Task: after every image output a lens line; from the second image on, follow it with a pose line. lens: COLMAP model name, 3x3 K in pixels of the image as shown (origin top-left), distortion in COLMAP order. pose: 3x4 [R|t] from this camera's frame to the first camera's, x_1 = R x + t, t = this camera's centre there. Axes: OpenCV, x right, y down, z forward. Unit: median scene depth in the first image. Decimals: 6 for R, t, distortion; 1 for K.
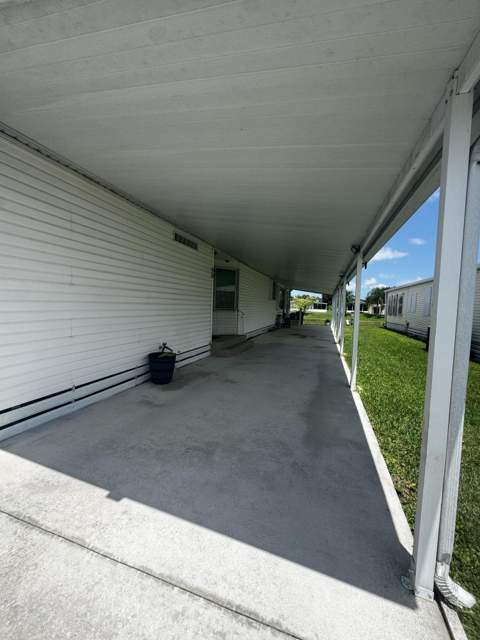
lens RADIAL K [[255.8, 0, 239.2], [0, 255.8, 320.1], [0, 0, 1]] dist [-0.008528, 0.000986]
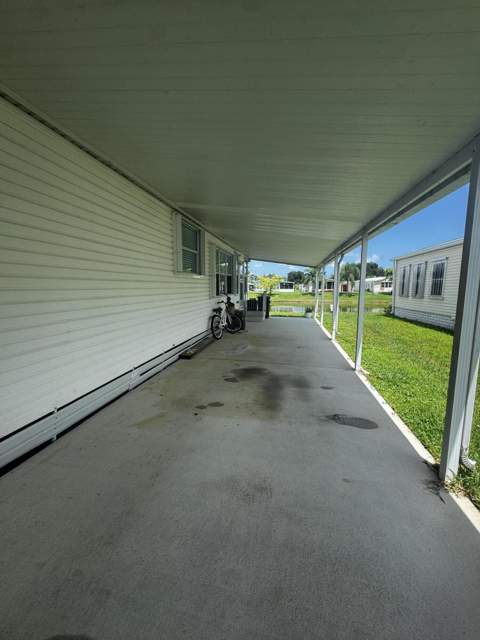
lens RADIAL K [[255.8, 0, 240.4], [0, 255.8, 320.2], [0, 0, 1]] dist [-0.008528, 0.000986]
pose [[0.990609, -0.048470, 0.127848, 0.066801], [0.039002, 0.996379, 0.075548, -0.015440], [-0.131047, -0.069853, 0.988912, 0.266792]]
